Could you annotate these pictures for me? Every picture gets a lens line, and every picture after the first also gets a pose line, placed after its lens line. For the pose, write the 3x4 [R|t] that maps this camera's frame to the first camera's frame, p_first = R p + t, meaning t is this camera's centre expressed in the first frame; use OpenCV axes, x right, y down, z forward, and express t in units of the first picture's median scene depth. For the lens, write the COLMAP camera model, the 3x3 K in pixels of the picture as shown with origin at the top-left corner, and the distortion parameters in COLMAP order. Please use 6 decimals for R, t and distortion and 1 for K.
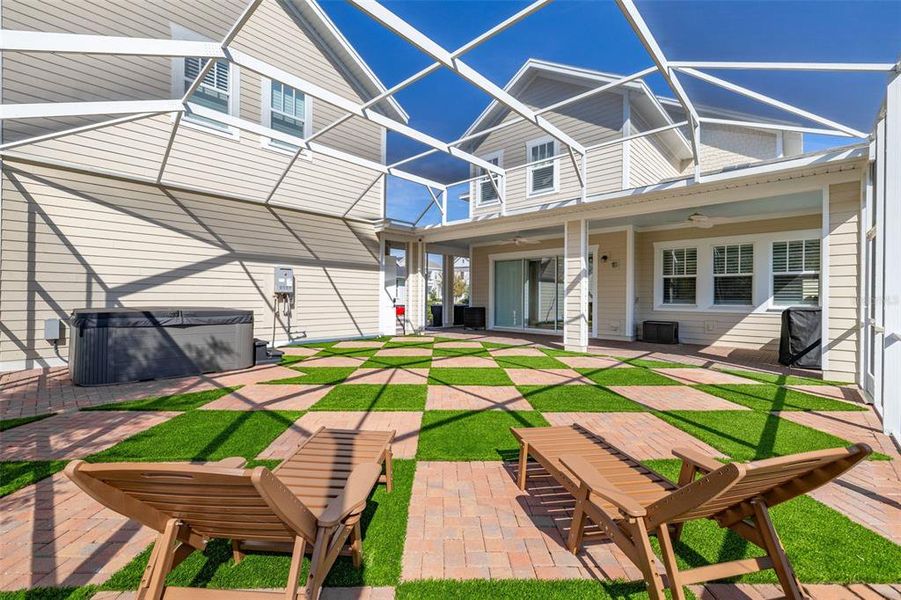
lens RADIAL K [[379.3, 0, 449.7], [0, 379.3, 297.3], [0, 0, 1]] dist [0.000745, 0.000434]
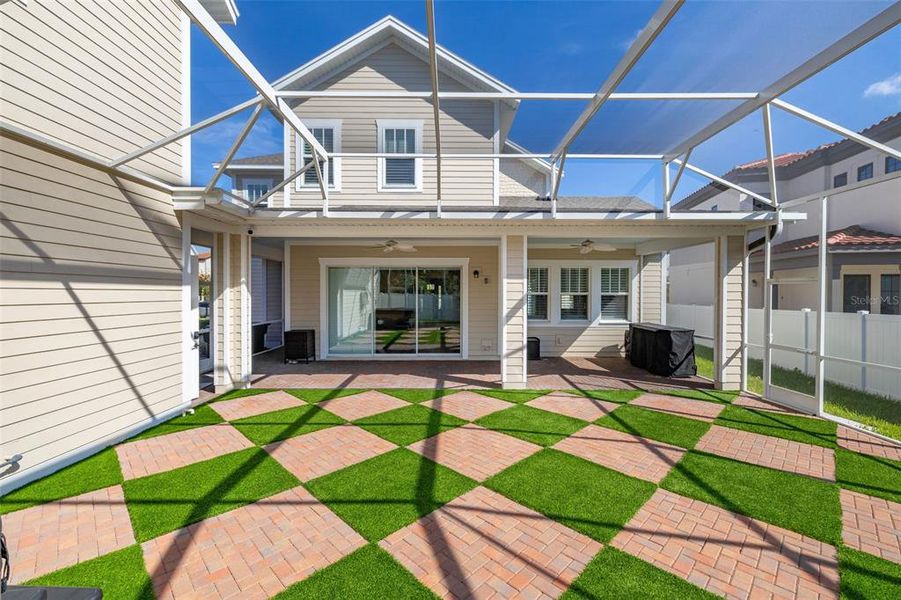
lens RADIAL K [[379.3, 0, 449.7], [0, 379.3, 297.3], [0, 0, 1]] dist [0.000745, 0.000434]
pose [[0.726144, -0.014065, 0.687399, -0.331770], [0.003842, 0.999858, 0.016400, -0.071500], [-0.687532, -0.009267, 0.726095, 0.442254]]
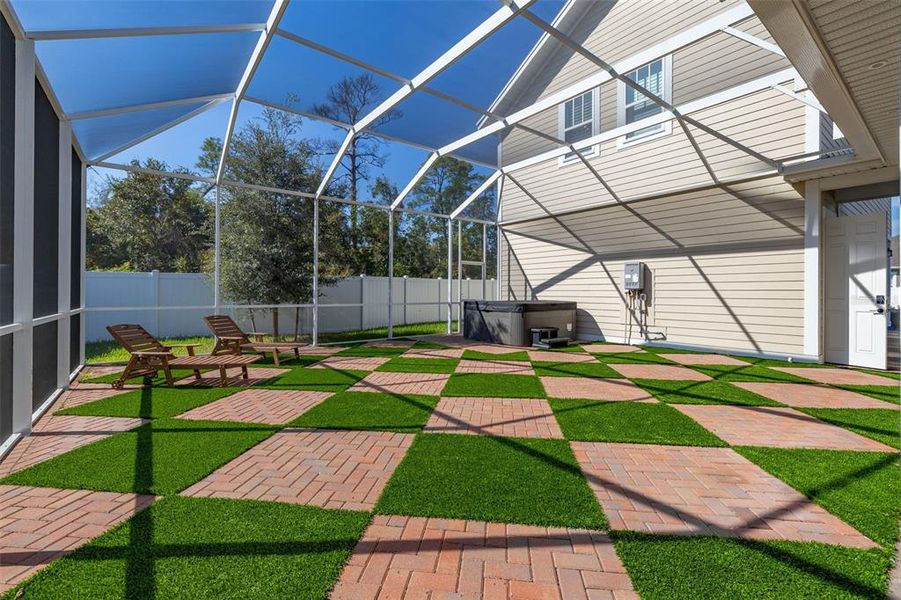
lens RADIAL K [[394.3, 0, 446.9], [0, 394.3, 292.5], [0, 0, 1]] dist [0.001011, 0.000168]
pose [[-0.165379, -0.009954, -0.986180, 0.602238], [-0.004152, 0.999947, -0.009396, 0.007892], [0.986221, 0.002540, -0.165412, 0.671767]]
